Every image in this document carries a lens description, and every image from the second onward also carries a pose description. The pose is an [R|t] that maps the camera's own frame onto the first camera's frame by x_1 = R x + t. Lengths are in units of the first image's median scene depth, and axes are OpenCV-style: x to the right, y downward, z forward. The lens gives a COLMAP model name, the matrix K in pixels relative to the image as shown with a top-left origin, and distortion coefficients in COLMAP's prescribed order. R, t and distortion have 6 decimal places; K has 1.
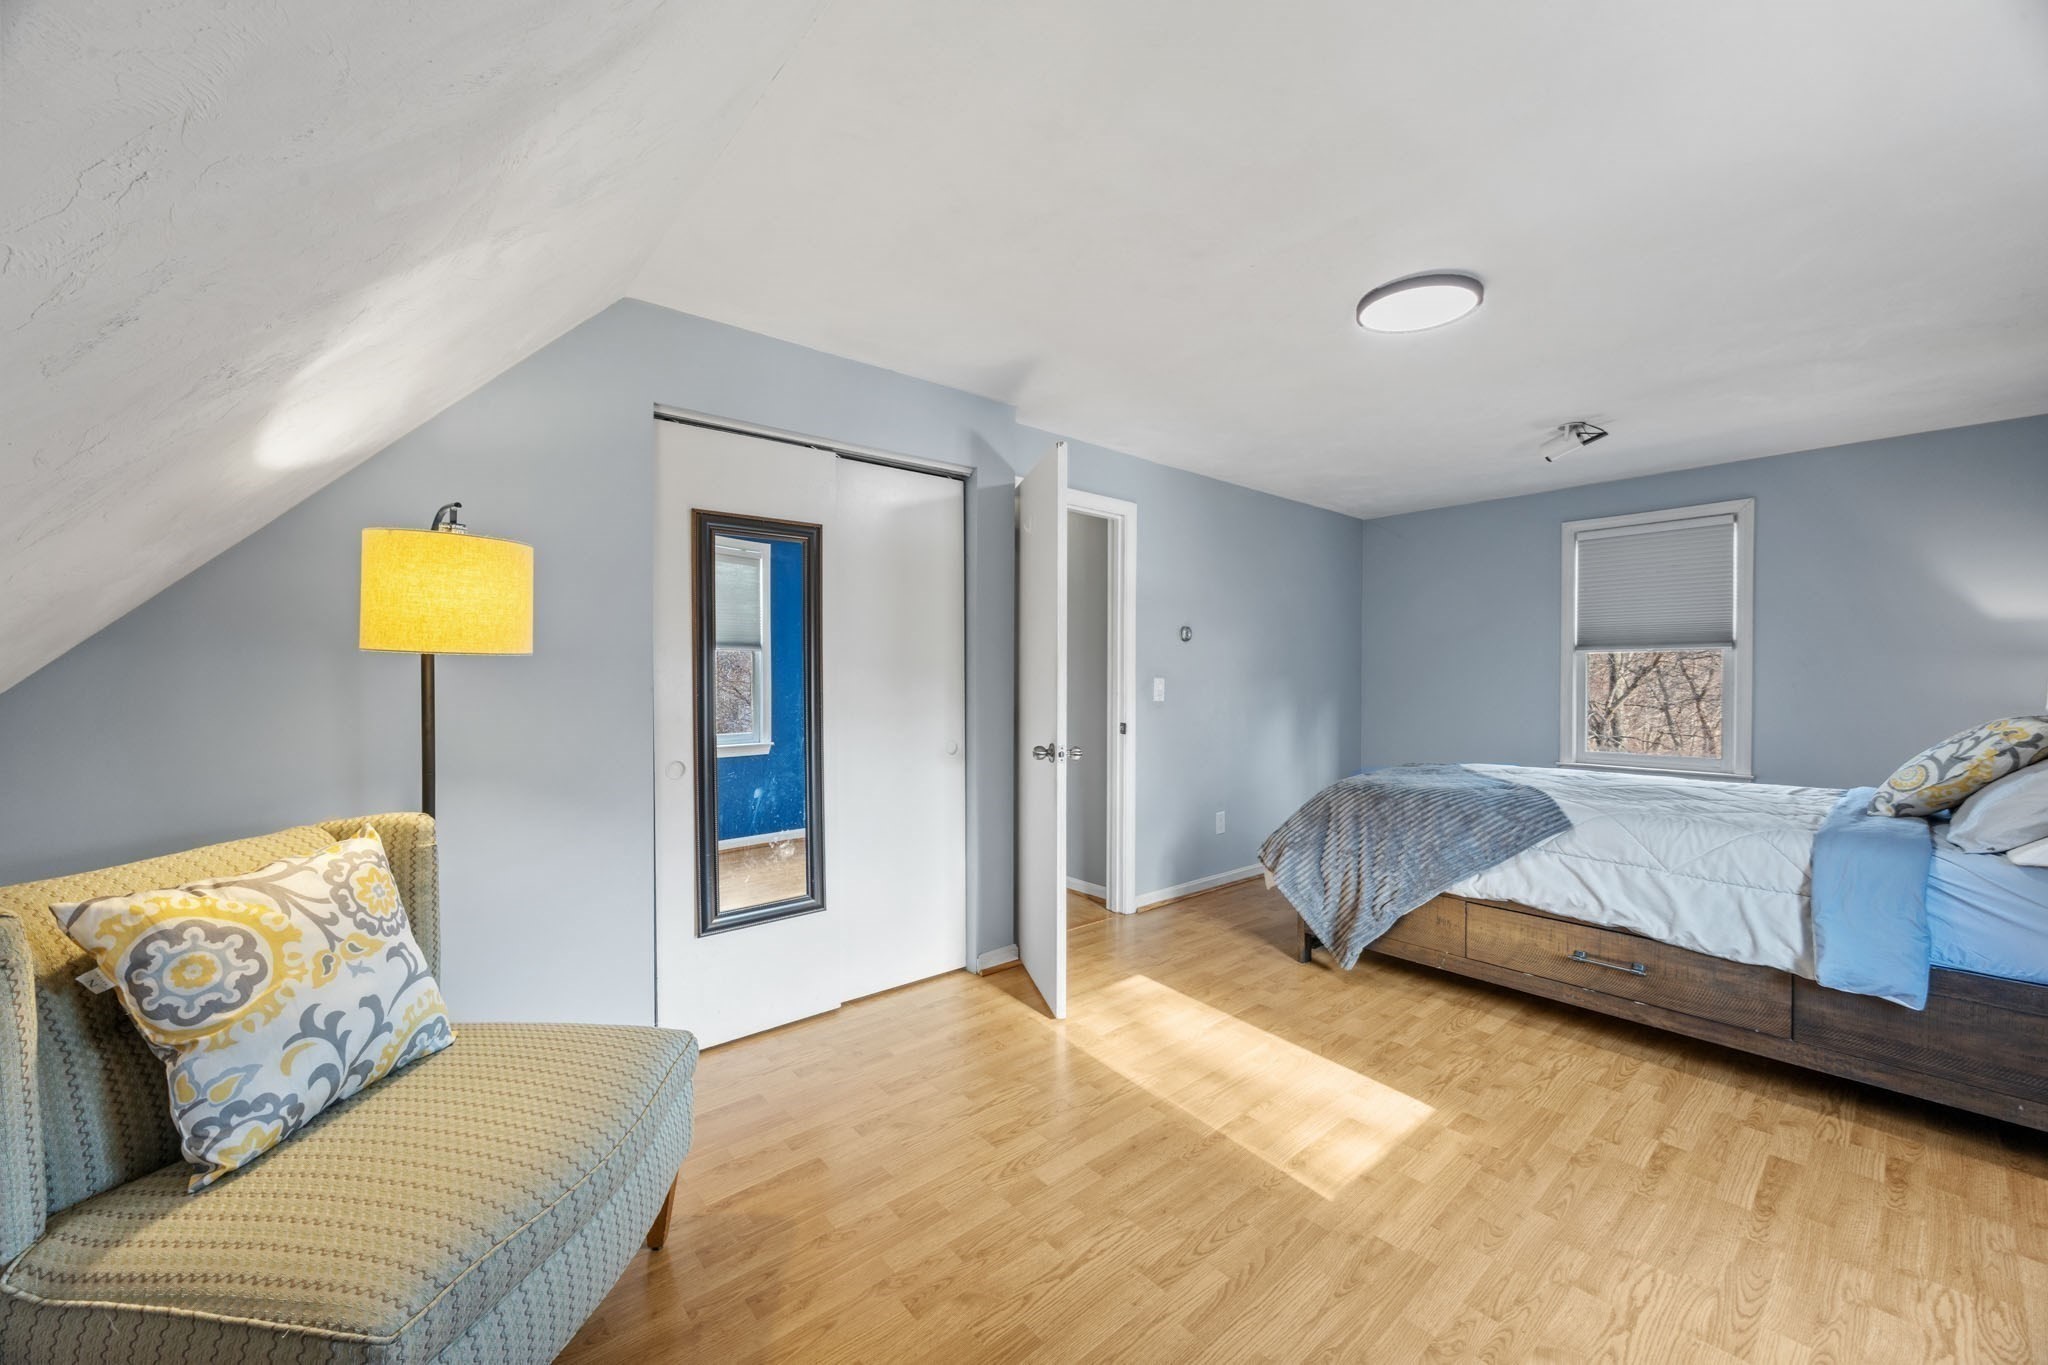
lens RADIAL K [[790.7, 0, 1025.6], [0, 790.7, 680.7], [0, 0, 1]] dist [-0.001962, 0.000355]
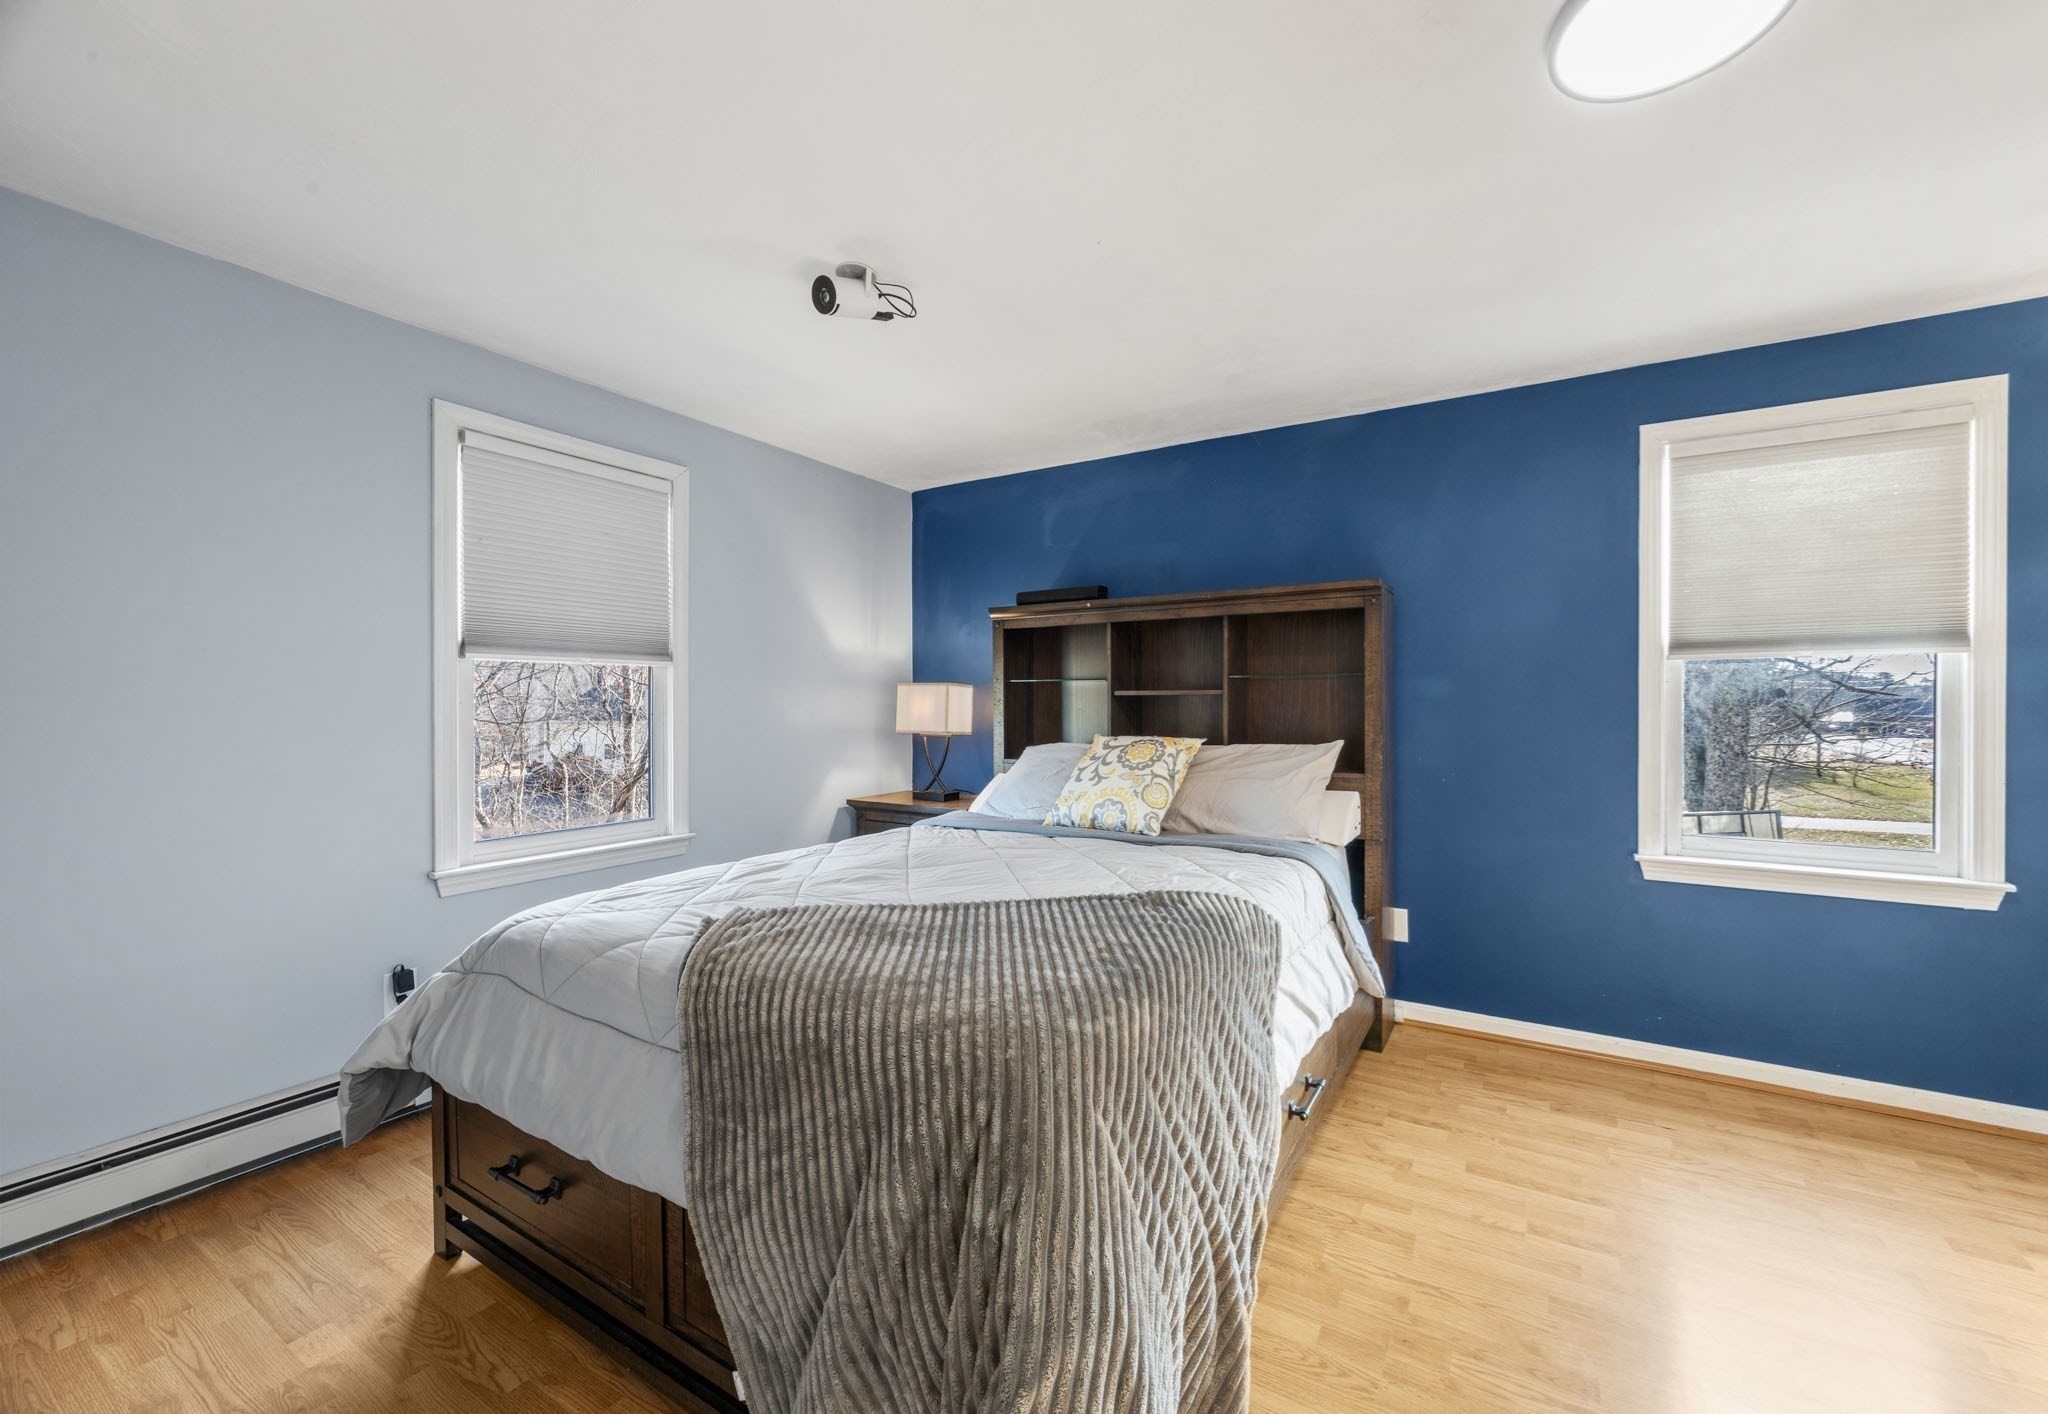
lens RADIAL K [[821.2, 0, 1025.3], [0, 821.2, 707.3], [0, 0, 1]] dist [-0.003015, -0.000121]
pose [[-0.307054, -0.000043, 0.951692, 0.065863], [0.013206, 0.999904, 0.004306, 0.000766], [-0.951601, 0.013890, -0.307024, 0.924336]]
